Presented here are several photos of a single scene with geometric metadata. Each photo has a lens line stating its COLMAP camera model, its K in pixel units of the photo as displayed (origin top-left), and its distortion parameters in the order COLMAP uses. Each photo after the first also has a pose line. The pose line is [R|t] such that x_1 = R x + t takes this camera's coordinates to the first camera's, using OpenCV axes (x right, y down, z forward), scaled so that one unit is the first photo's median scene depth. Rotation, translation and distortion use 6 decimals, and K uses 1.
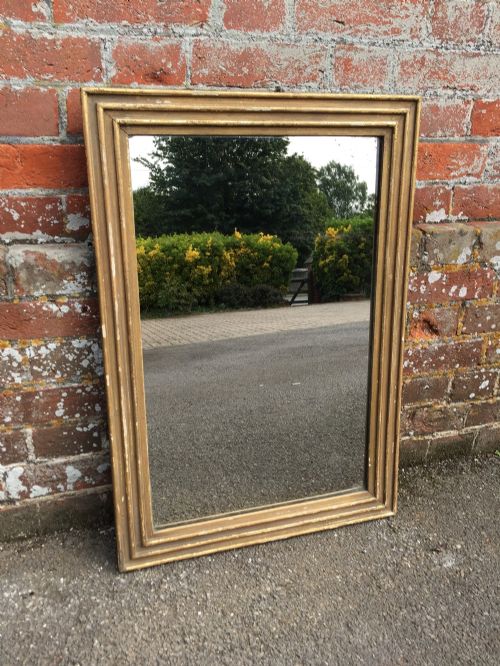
lens RADIAL K [[559.3, 0, 252.8], [0, 559.3, 331.9], [0, 0, 1]] dist [0.078921, -0.103962]
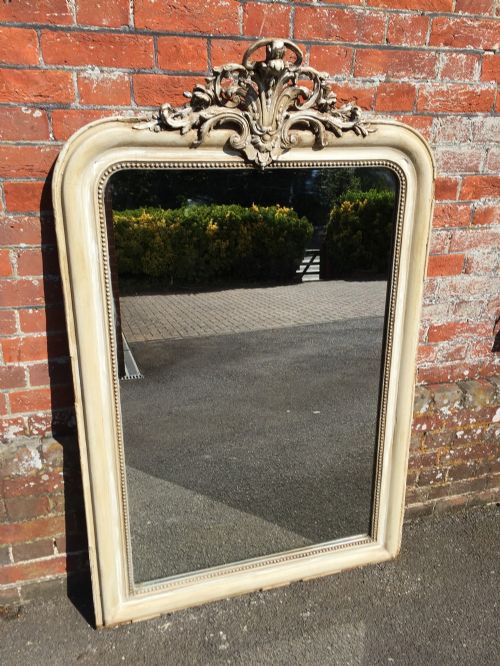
lens RADIAL K [[565.4, 0, 250.3], [0, 565.4, 328.9], [0, 0, 1]] dist [0.076973, -0.093658]
pose [[0.999980, 0.005915, 0.002350, -0.151938], [-0.005976, 0.999626, 0.026680, -0.408179], [-0.002191, -0.026693, 0.999641, -0.690486]]
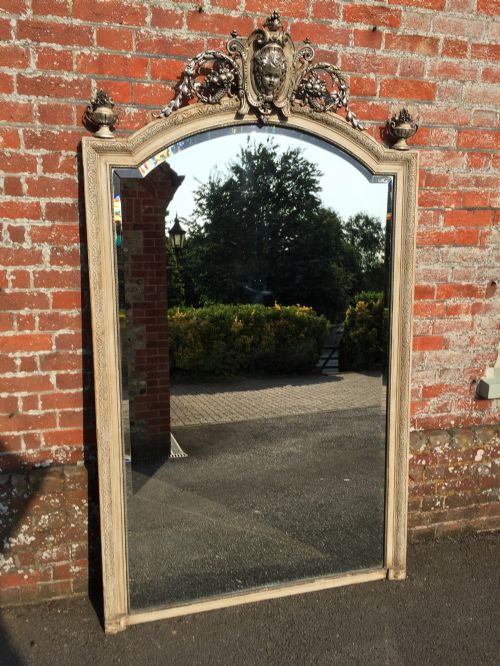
lens RADIAL K [[565.4, 0, 250.3], [0, 565.4, 328.9], [0, 0, 1]] dist [0.076973, -0.093658]
pose [[0.999516, 0.007009, -0.030321, -0.264060], [-0.011324, 0.989430, -0.144566, -0.265318], [0.028987, 0.144839, 0.989031, -1.392401]]
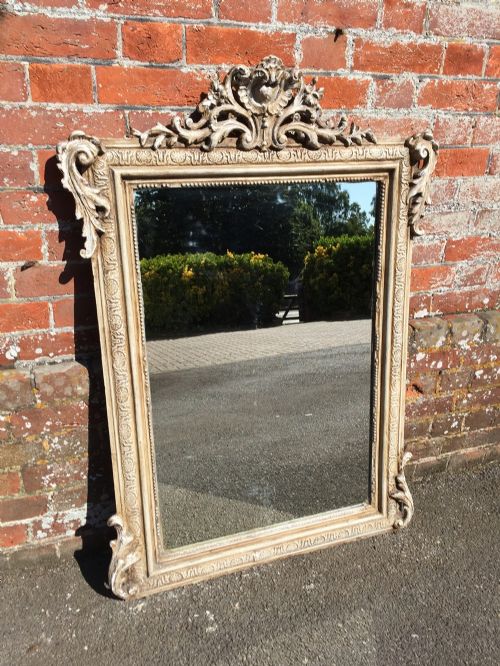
lens RADIAL K [[545.3, 0, 250.0], [0, 545.3, 333.0], [0, 0, 1]] dist [0.081460, -0.102890]
pose [[0.998843, -0.015018, 0.045691, -0.173466], [0.013953, 0.999626, 0.023531, -0.192644], [-0.046027, -0.022866, 0.998678, -0.374890]]
